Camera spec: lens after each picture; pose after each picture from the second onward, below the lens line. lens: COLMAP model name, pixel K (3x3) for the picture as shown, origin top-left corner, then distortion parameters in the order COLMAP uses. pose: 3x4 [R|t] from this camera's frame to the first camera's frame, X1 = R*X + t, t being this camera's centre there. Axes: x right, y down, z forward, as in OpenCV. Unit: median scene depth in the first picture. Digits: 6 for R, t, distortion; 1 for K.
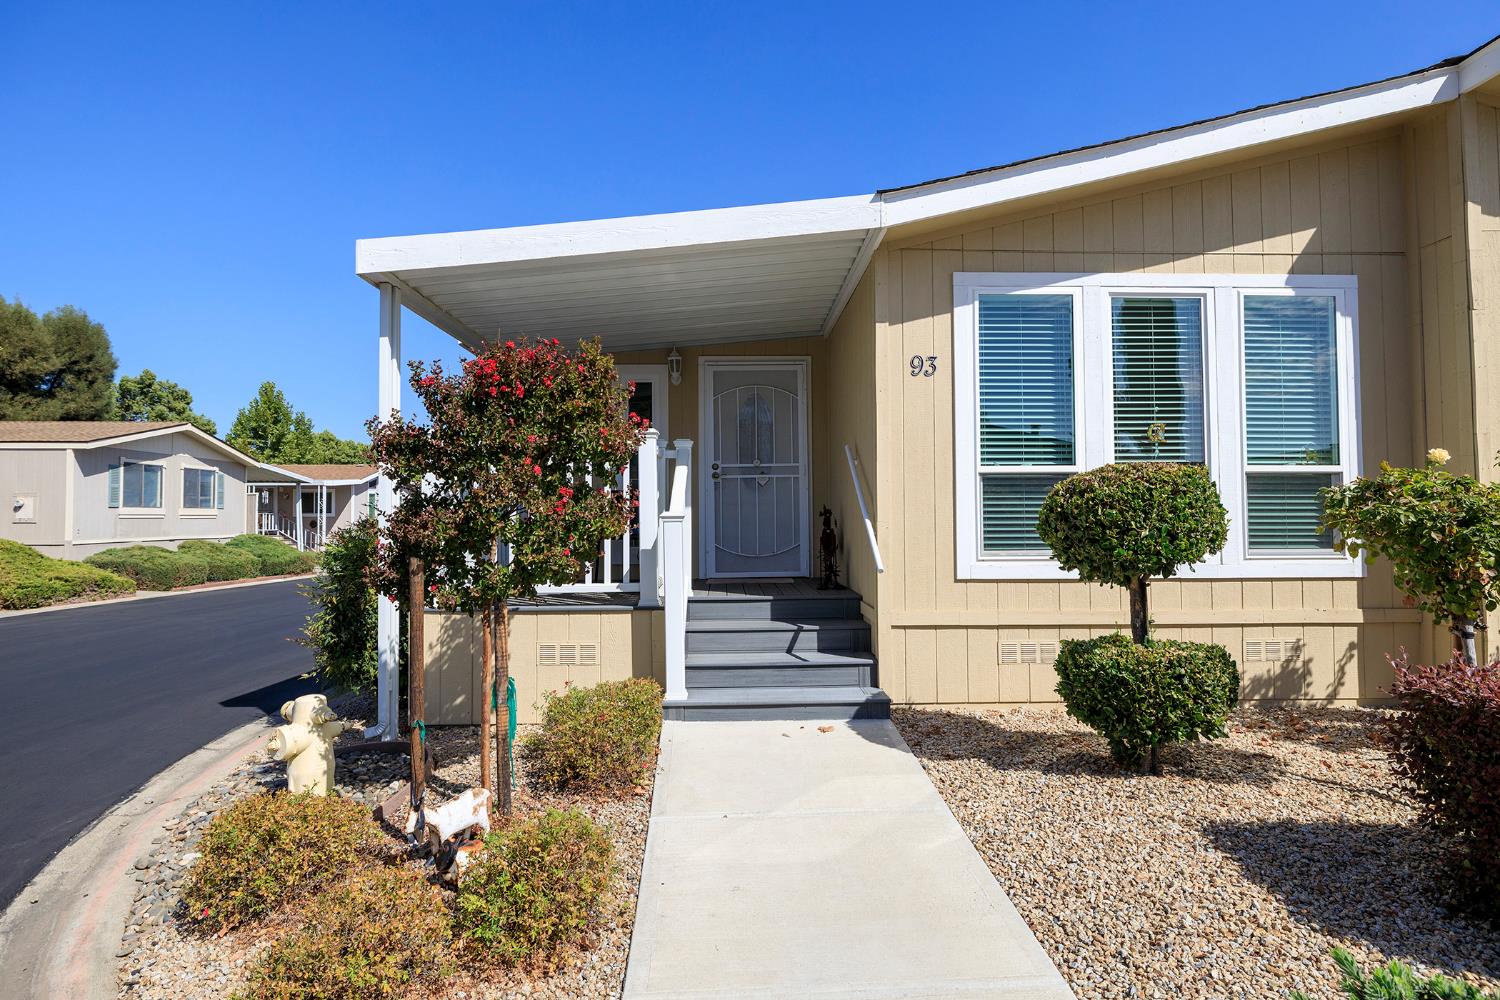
lens RADIAL K [[780.1, 0, 745.7], [0, 780.1, 490.0], [0, 0, 1]] dist [-0.002739, -0.000529]
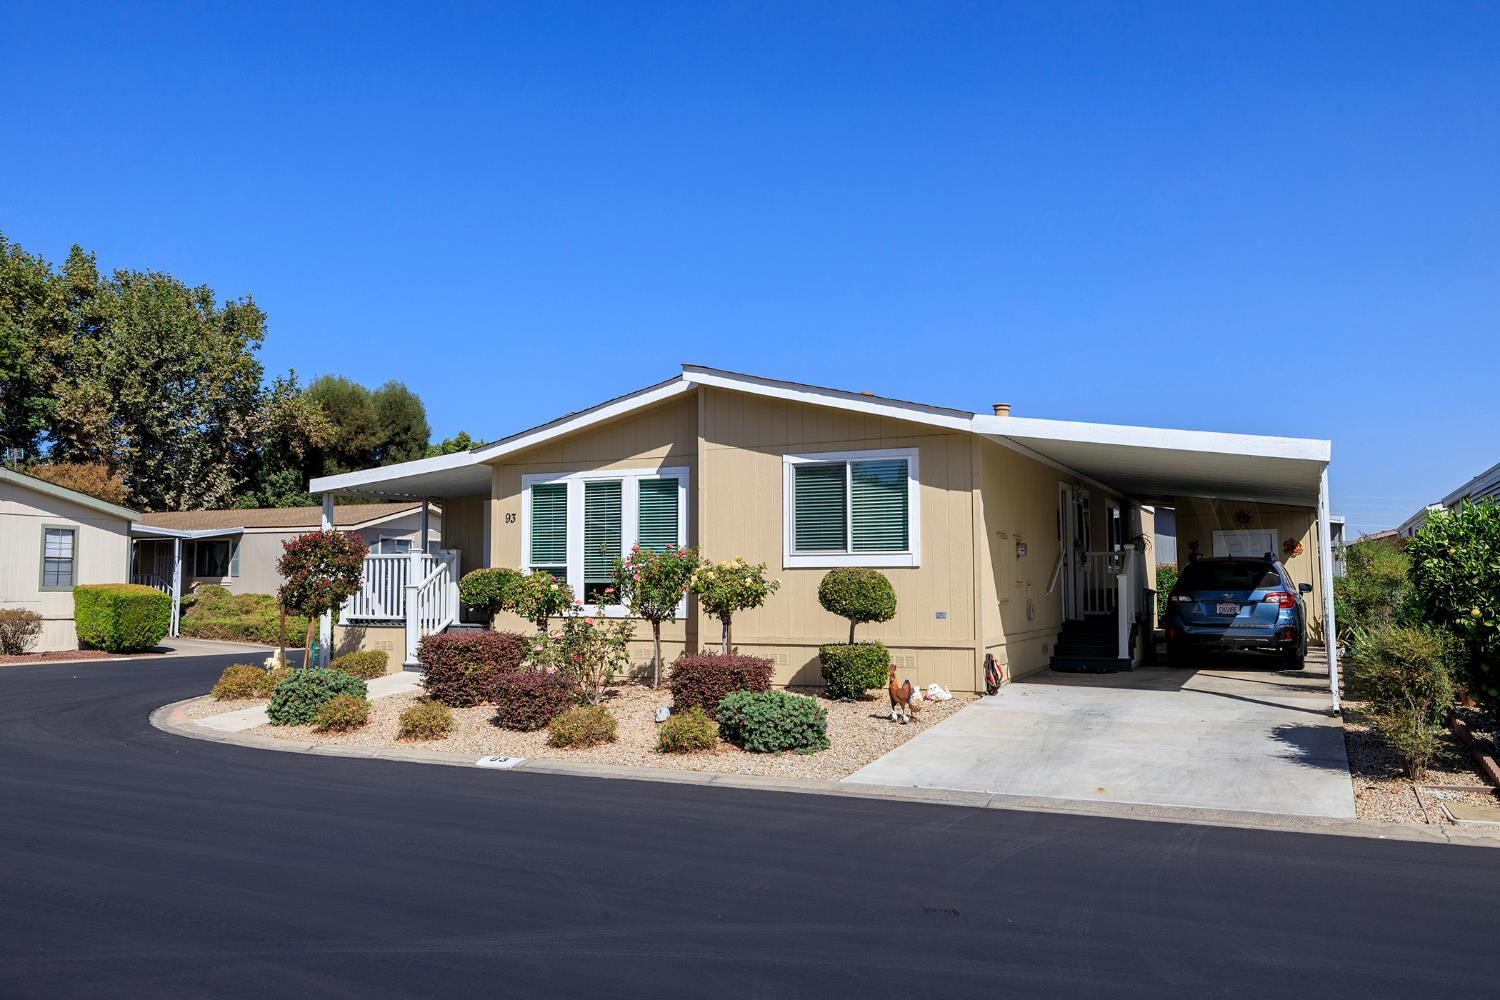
lens RADIAL K [[1174.0, 0, 740.8], [0, 1174.0, 488.2], [0, 0, 1]] dist [-0.002461, -0.004201]
pose [[0.888753, -0.035654, -0.456998, 2.274773], [0.015943, 0.998772, -0.046915, -0.076847], [0.458109, 0.034410, 0.888230, -1.606617]]
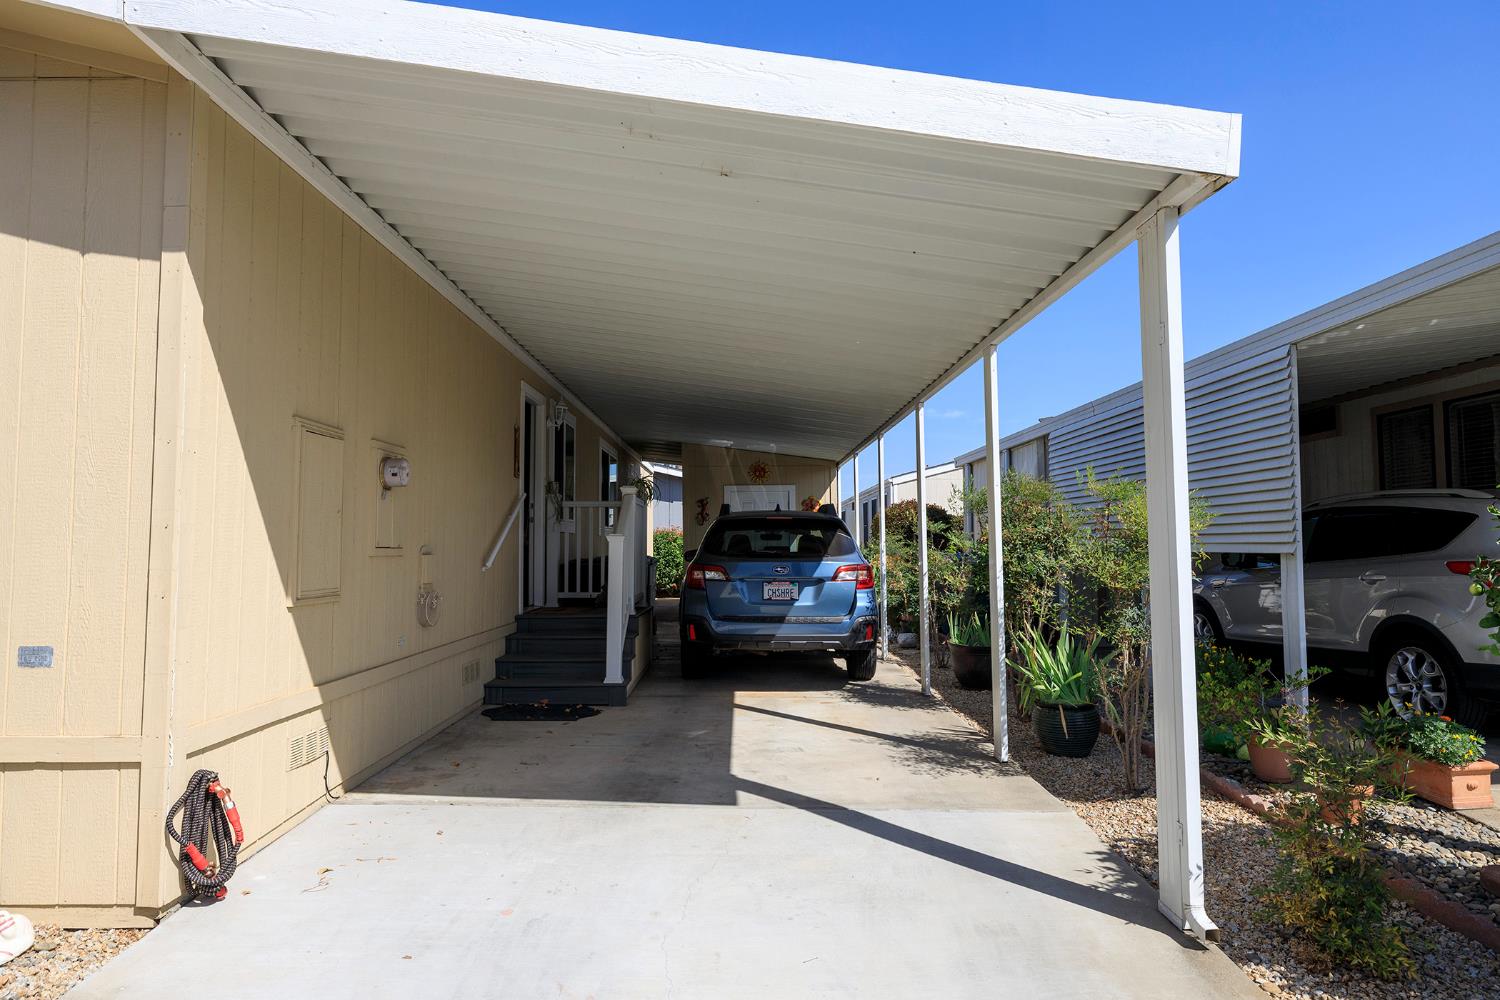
lens RADIAL K [[870.6, 0, 749.2], [0, 870.6, 505.2], [0, 0, 1]] dist [0.006647, 0.000269]
pose [[0.999914, 0.001048, -0.013049, 1.957055], [-0.001217, 0.999916, -0.012935, -0.004610], [0.013034, 0.012950, 0.999831, 0.340310]]
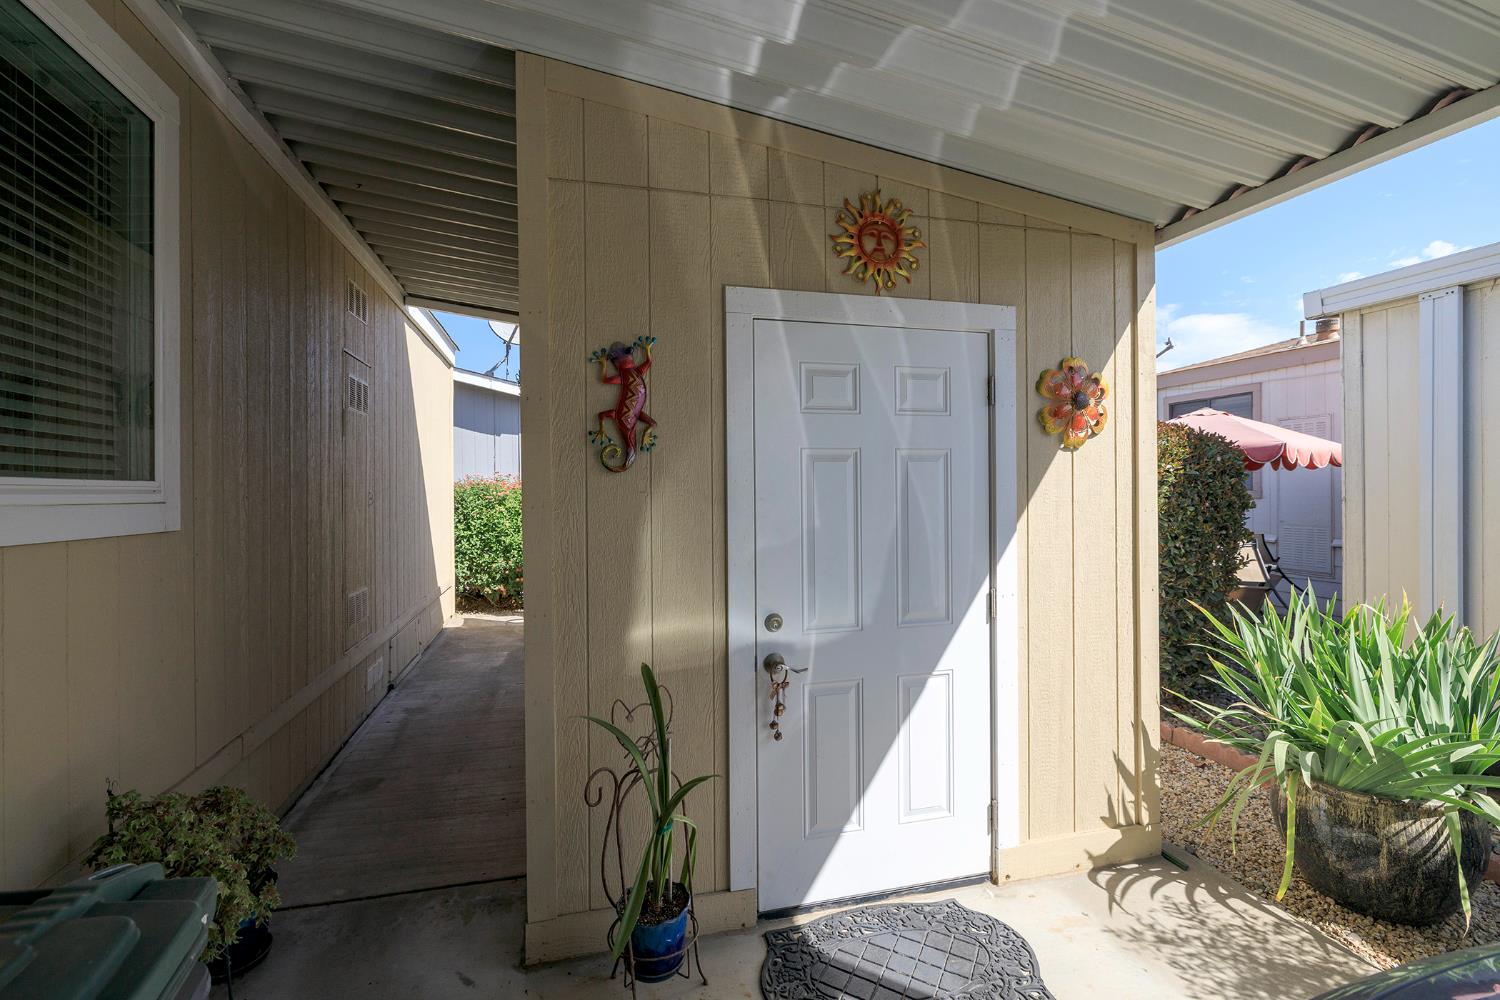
lens RADIAL K [[688.6, 0, 752.0], [0, 688.6, 493.6], [0, 0, 1]] dist [0.001044, 0.000032]
pose [[0.970767, -0.001168, 0.240022, 1.761742], [-0.008302, 0.999226, 0.038441, 0.018042], [-0.239882, -0.039310, 0.970006, 2.465209]]
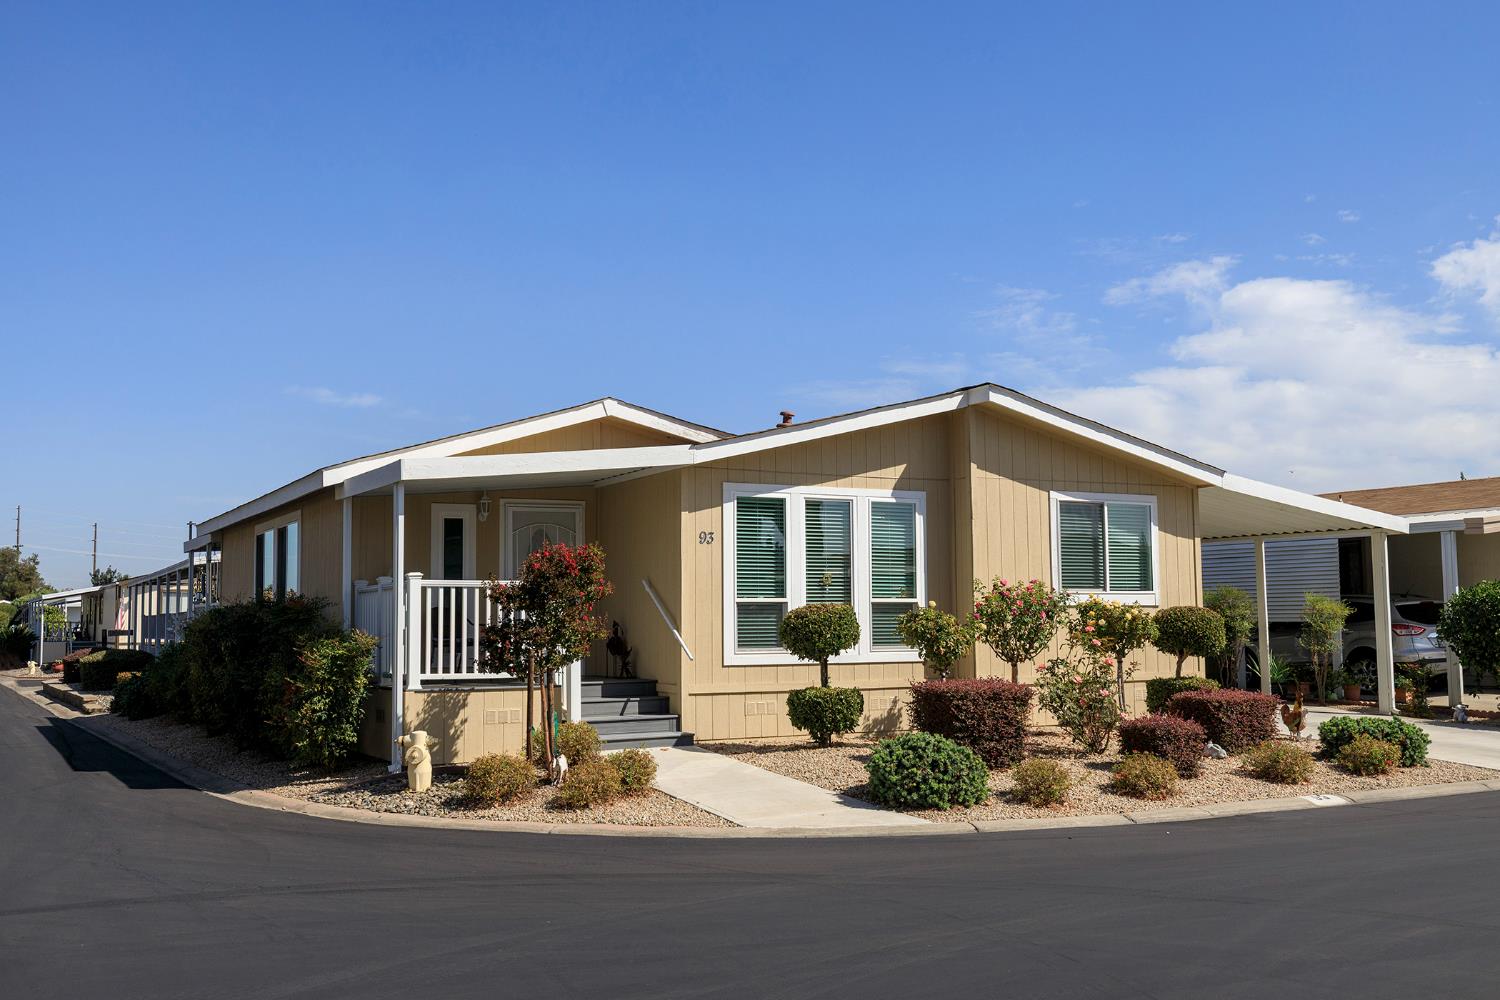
lens RADIAL K [[1448.2, 0, 749.4], [0, 1448.2, 493.5], [0, 0, 1]] dist [0.015522, 0.000000]
pose [[0.893622, 0.037045, 0.447288, -1.066441], [-0.013217, 0.998328, -0.056278, -0.079376], [-0.448625, 0.044379, 0.892618, -1.791438]]
